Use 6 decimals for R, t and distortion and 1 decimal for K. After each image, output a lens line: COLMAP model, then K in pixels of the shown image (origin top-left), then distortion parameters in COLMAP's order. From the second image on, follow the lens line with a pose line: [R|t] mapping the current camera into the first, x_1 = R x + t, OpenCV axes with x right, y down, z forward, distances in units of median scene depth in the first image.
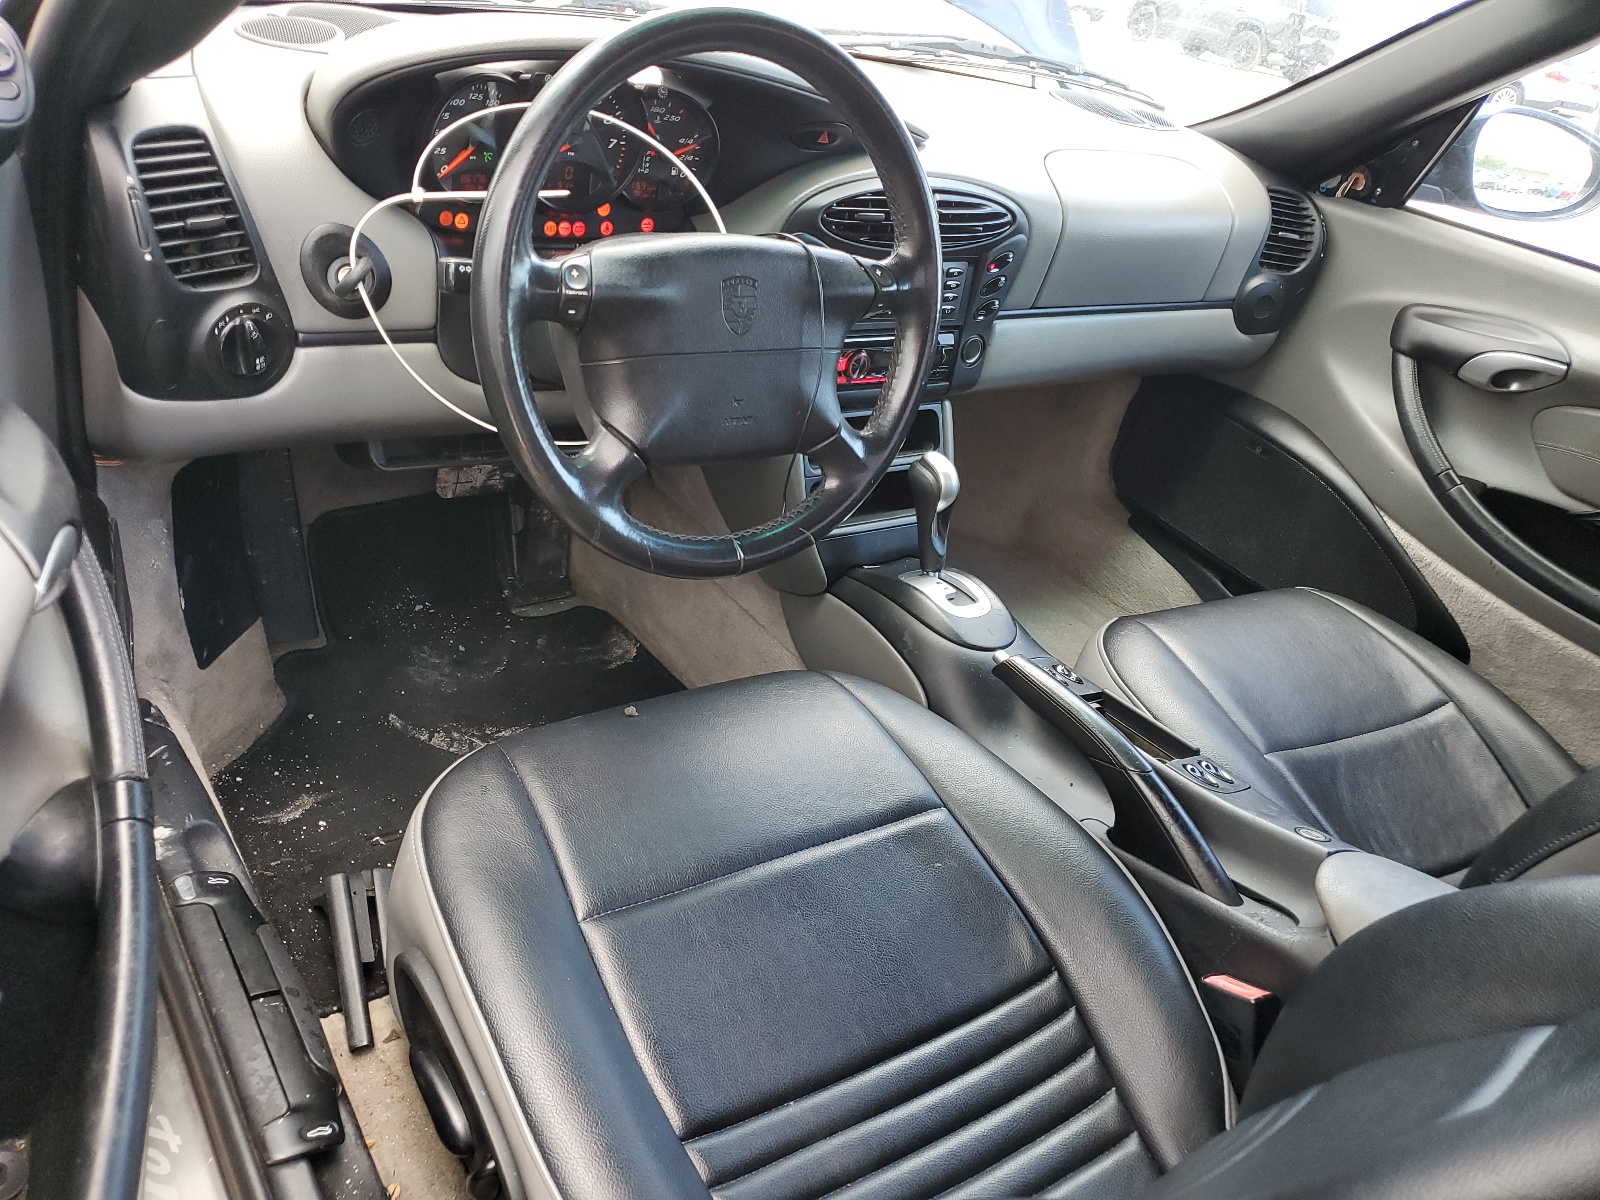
lens RADIAL K [[1224.2, 0, 800.0], [0, 1224.2, 600.0], [0, 0, 1]] dist [-0.000289, 0.001199]
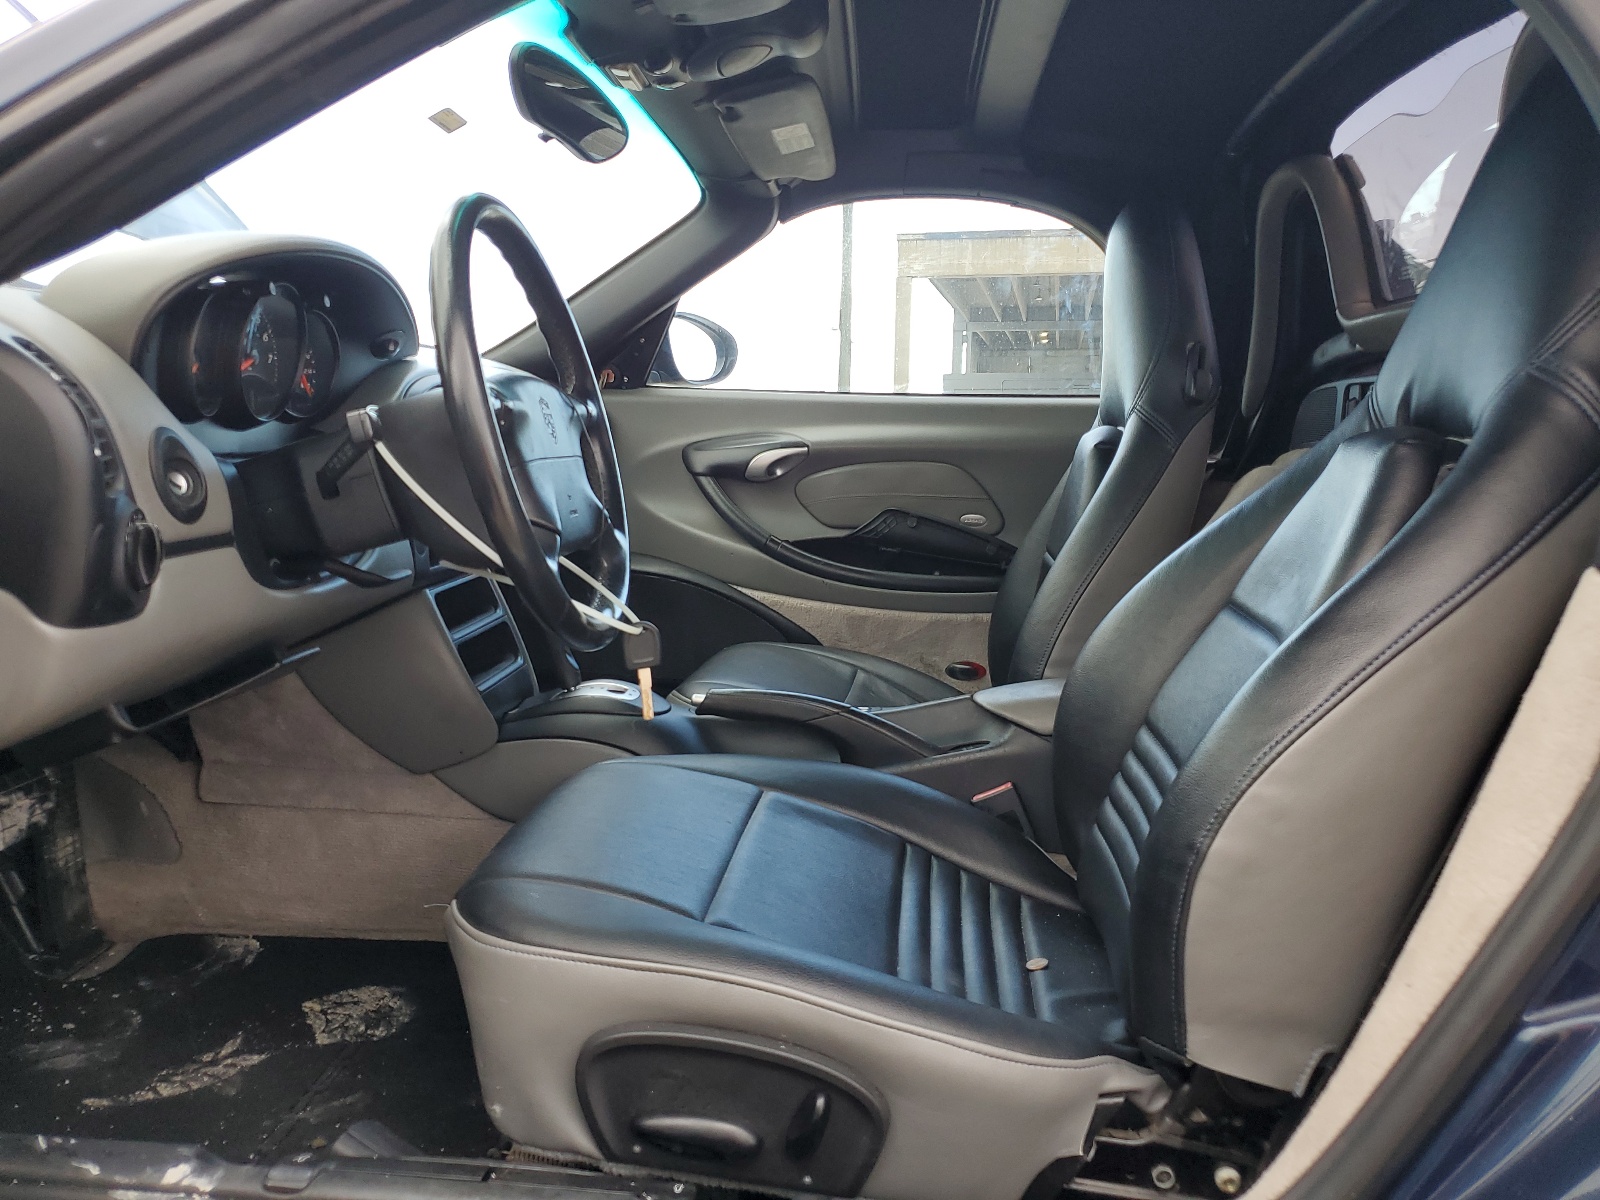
lens RADIAL K [[1224.2, 0, 800.0], [0, 1224.2, 600.0], [0, 0, 1]] dist [-0.000289, 0.001199]
pose [[0.589082, -0.255203, 0.766716, -0.595952], [0.460617, 0.885628, -0.059118, 0.064034], [-0.663938, 0.387988, 0.639258, 0.089112]]
